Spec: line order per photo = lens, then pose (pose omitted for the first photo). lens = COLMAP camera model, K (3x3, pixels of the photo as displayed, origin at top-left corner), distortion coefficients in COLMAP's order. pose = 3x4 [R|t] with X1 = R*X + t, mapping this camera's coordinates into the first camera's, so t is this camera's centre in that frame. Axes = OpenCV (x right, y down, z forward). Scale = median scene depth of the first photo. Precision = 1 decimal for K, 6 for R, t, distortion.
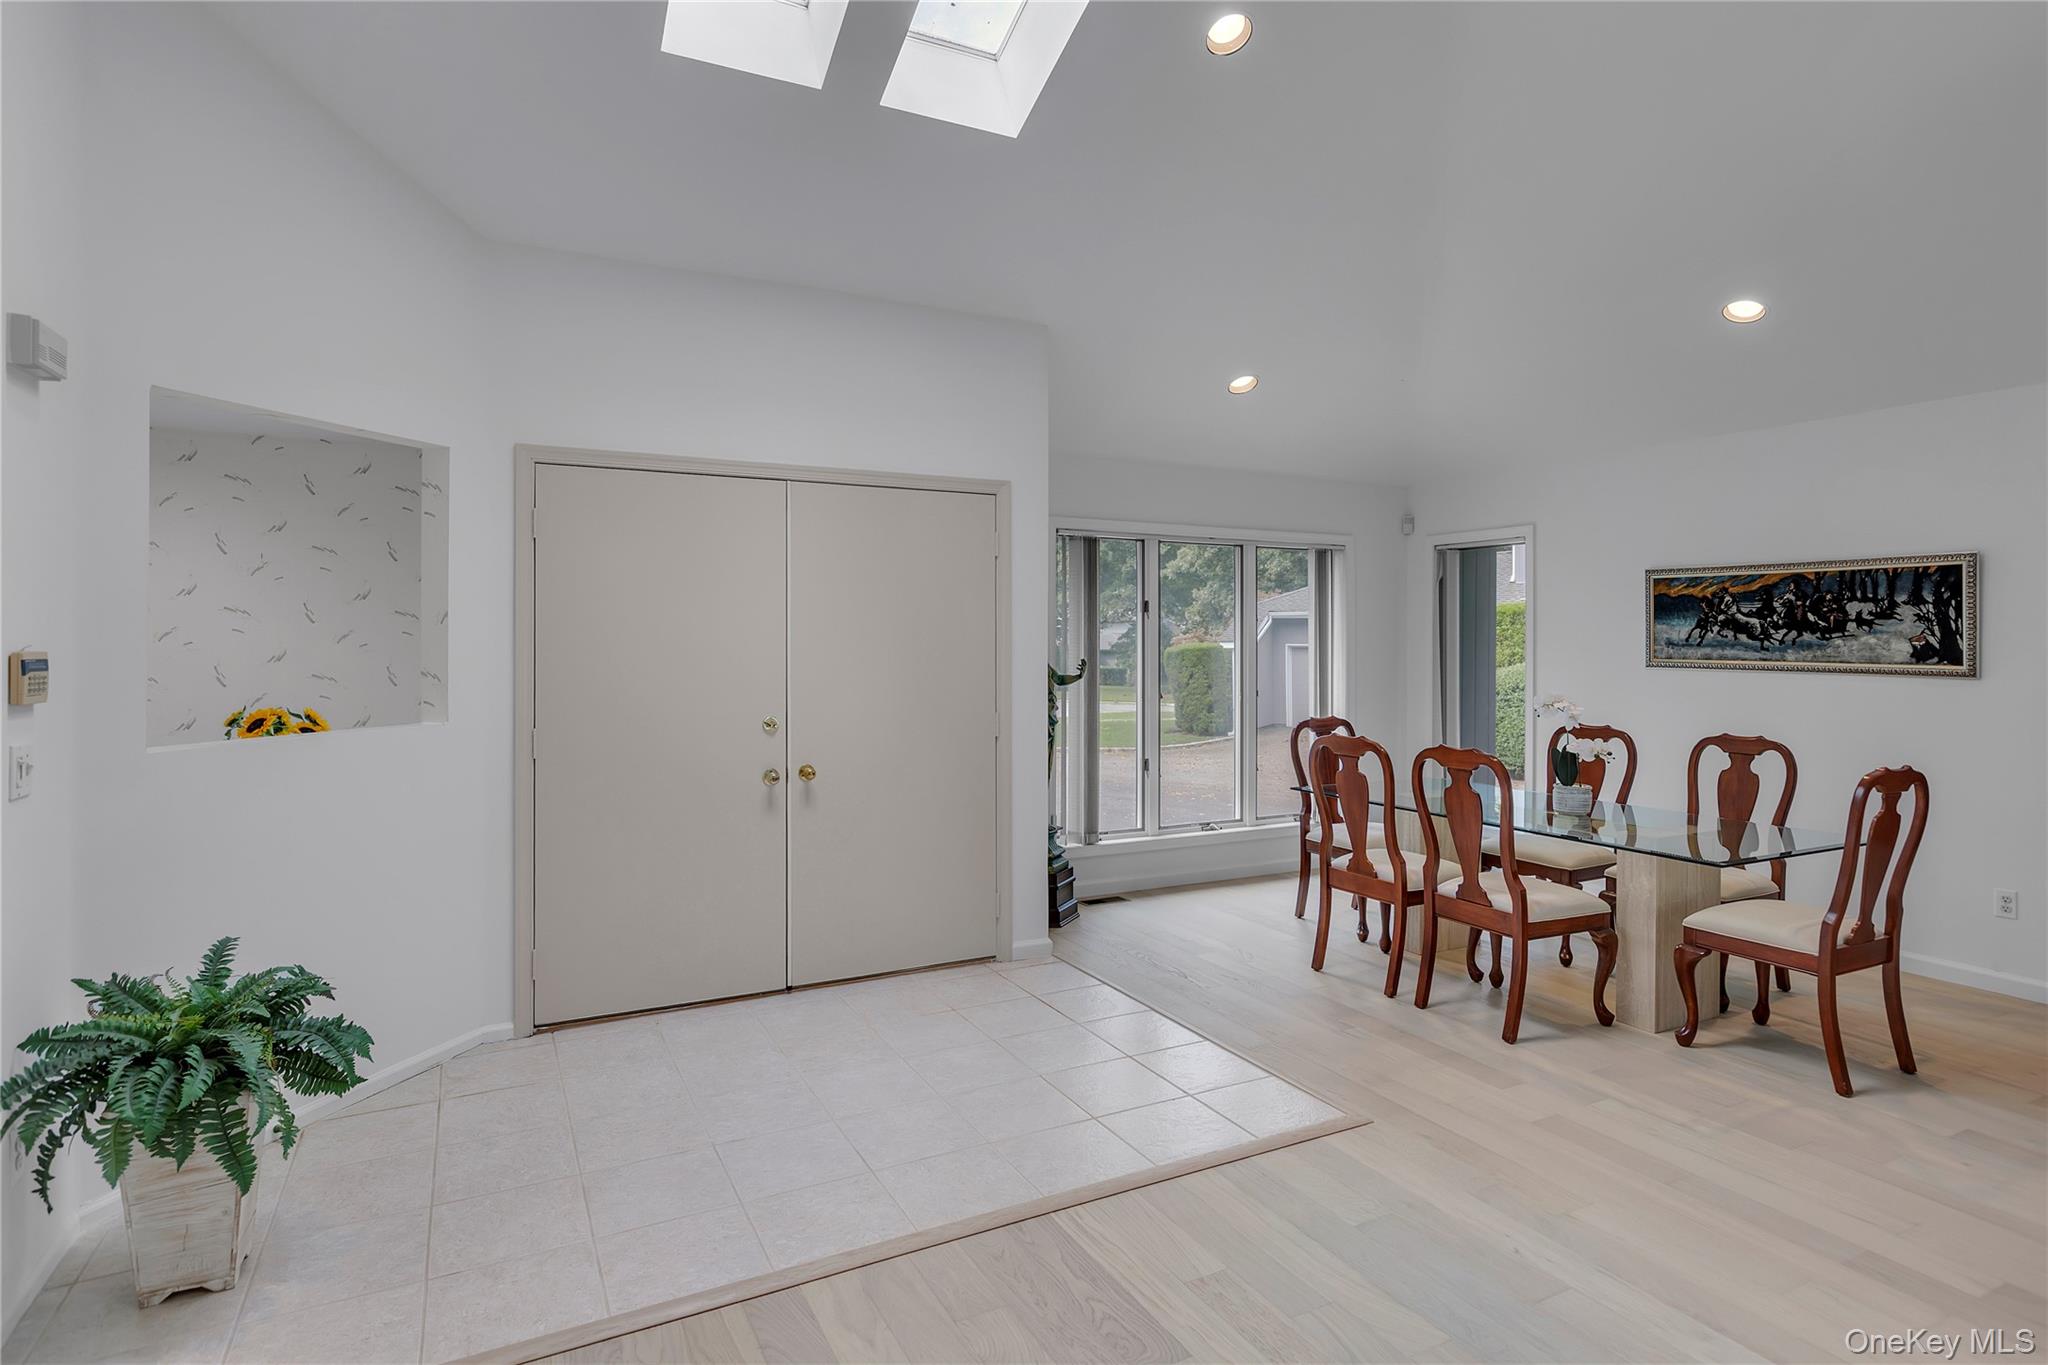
lens RADIAL K [[1047.5, 0, 999.5], [0, 1047.5, 658.2], [0, 0, 1]] dist [-0.012688, 0.002975]
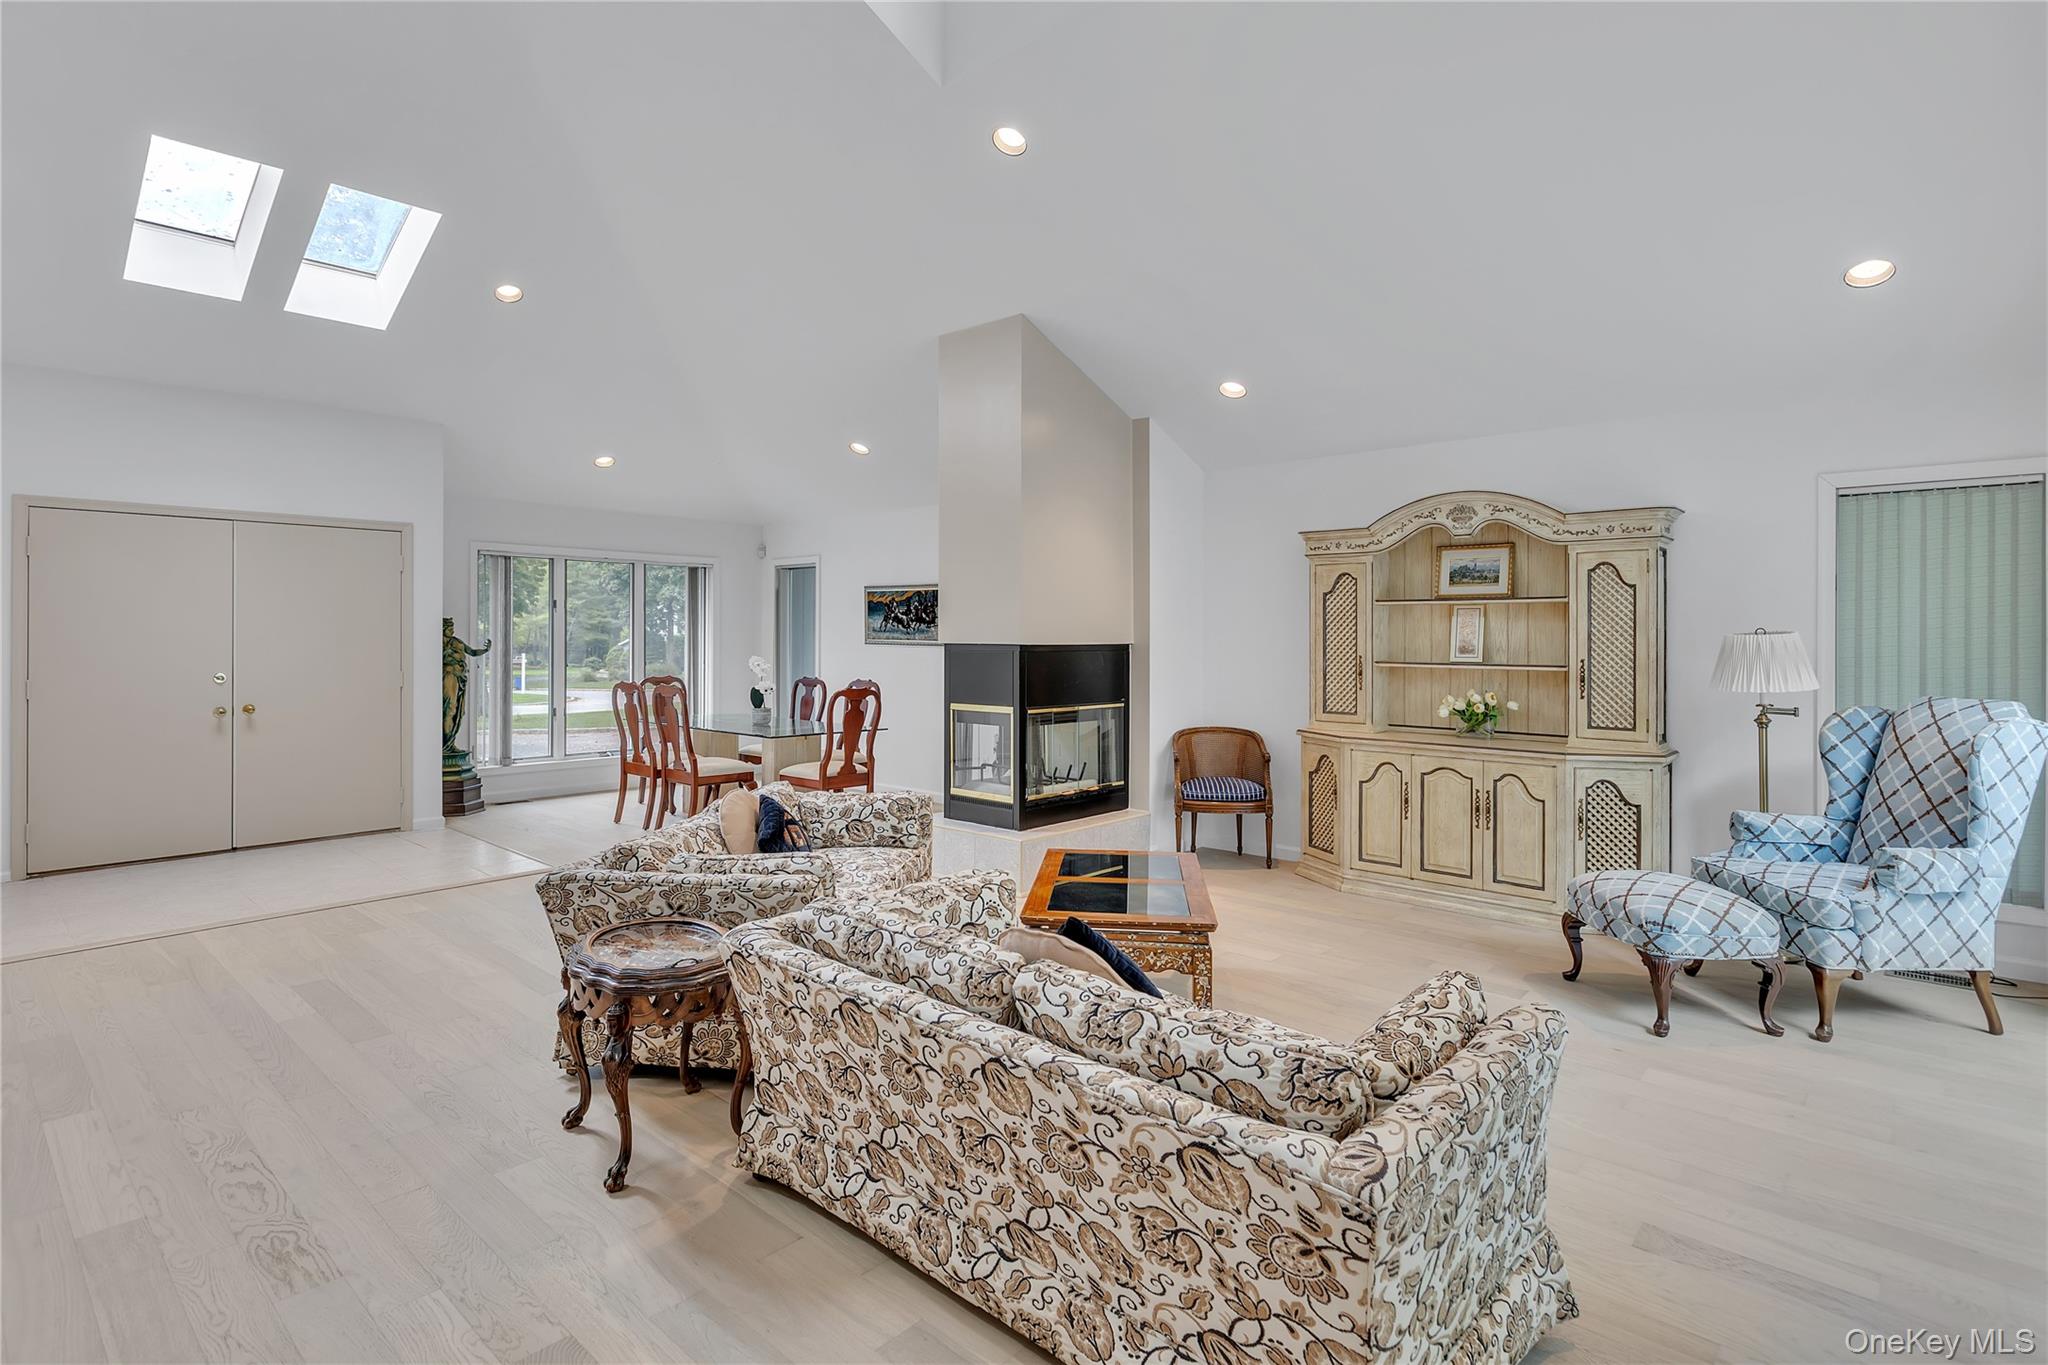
lens RADIAL K [[1047.5, 0, 1029.9], [0, 1047.5, 649.3], [0, 0, 1]] dist [-0.012688, 0.002975]
pose [[0.936226, -0.001436, 0.351396, 0.361174], [0.002570, 0.999993, -0.002760, 0.028396], [-0.351390, 0.003488, 0.936223, -0.859215]]
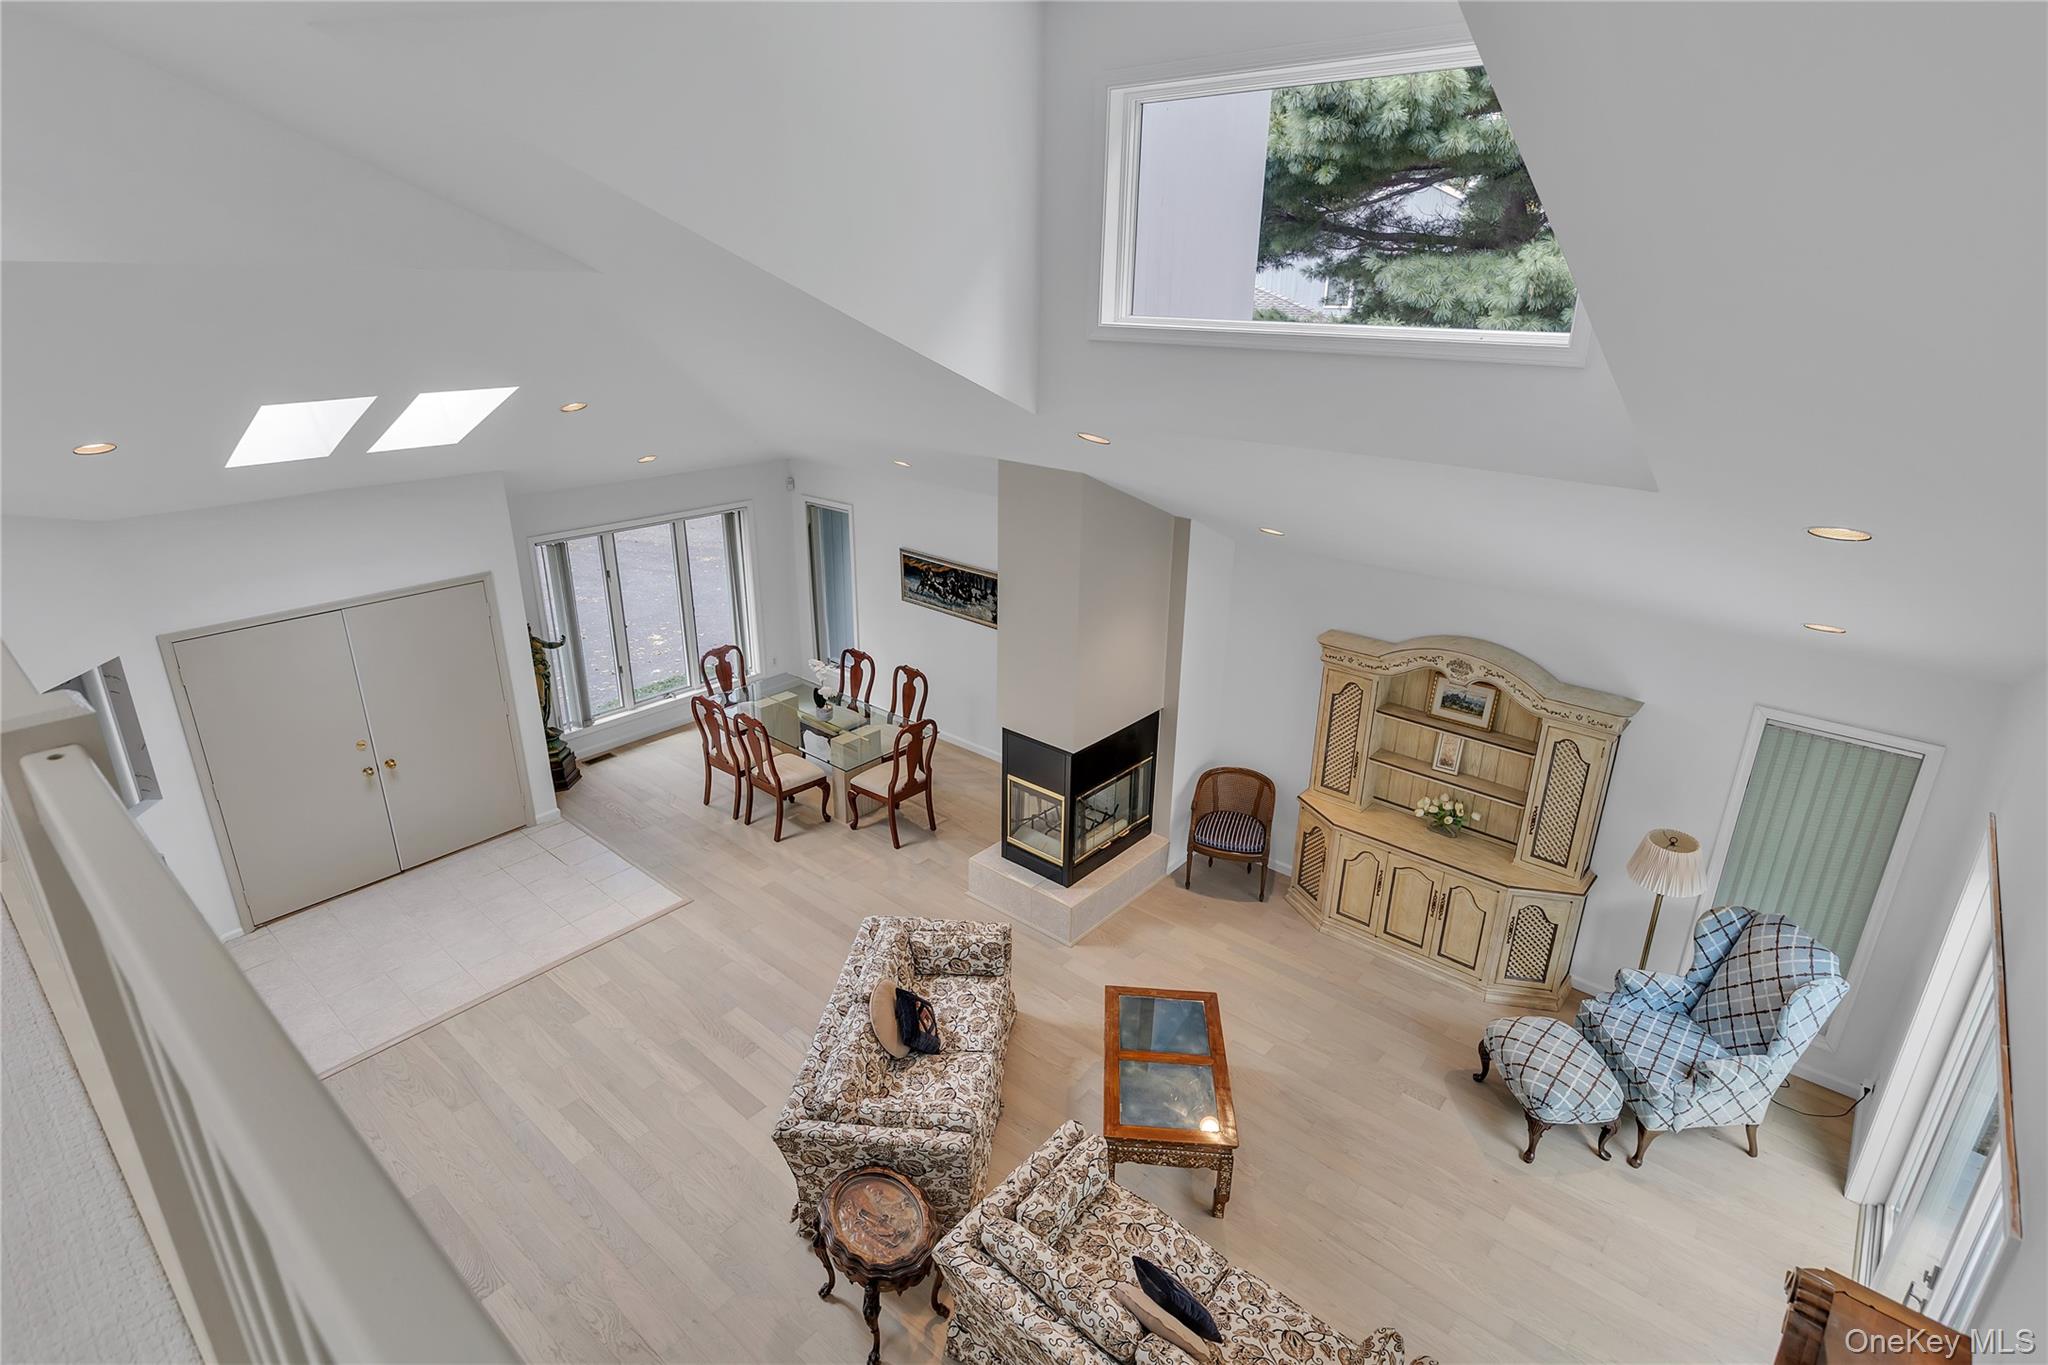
lens RADIAL K [[1047.5, 0, 1033.0], [0, 1047.5, 690.1], [0, 0, 1]] dist [-0.012688, 0.002975]
pose [[0.923679, -0.133255, 0.359250, 0.206202], [-0.010449, 0.928470, 0.371259, -0.678232], [-0.383025, -0.346678, 0.856216, -0.894895]]
